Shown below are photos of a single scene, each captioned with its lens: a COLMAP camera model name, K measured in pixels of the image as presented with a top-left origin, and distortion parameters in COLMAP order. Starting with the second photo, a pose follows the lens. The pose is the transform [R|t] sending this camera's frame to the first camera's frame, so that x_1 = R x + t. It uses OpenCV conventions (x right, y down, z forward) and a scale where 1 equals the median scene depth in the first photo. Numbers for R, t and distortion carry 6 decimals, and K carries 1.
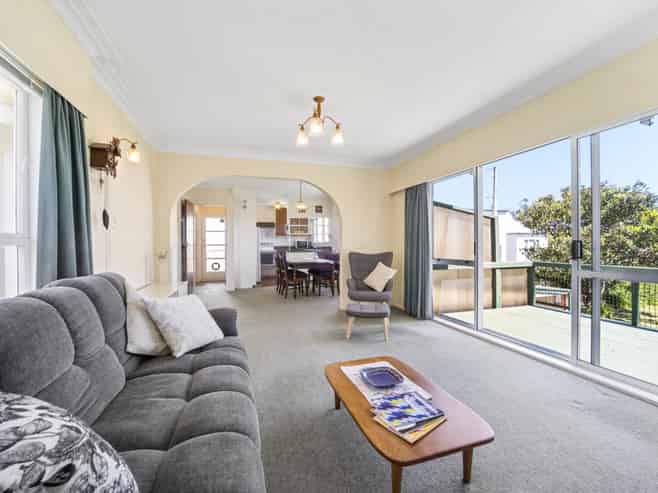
lens RADIAL K [[288.0, 0, 329.0], [0, 288.0, 246.5], [0, 0, 1]] dist [-0.018716, 0.000140]
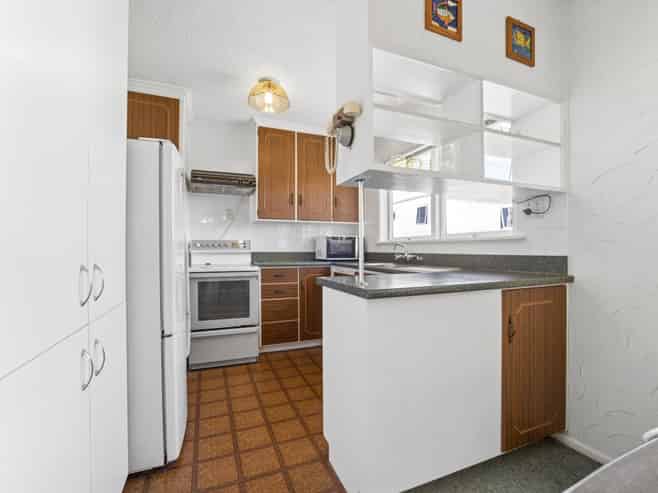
lens RADIAL K [[296.9, 0, 328.7], [0, 296.9, 257.3], [0, 0, 1]] dist [-0.000250, 0.000009]
pose [[0.996731, 0.002630, 0.080743, -0.136742], [-0.004057, 0.999839, 0.017505, -0.002449], [-0.080684, -0.017775, 0.996581, 0.687611]]
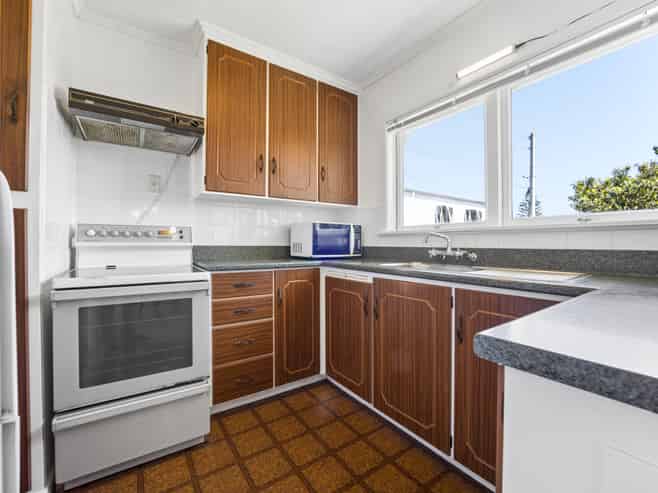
lens RADIAL K [[288.0, 0, 329.0], [0, 288.0, 246.5], [0, 0, 1]] dist [-0.018716, 0.000140]
pose [[0.955973, 0.003720, 0.293430, -0.164280], [-0.004411, 0.999989, 0.001693, -0.002547], [-0.293420, -0.002912, 0.955979, 0.809285]]
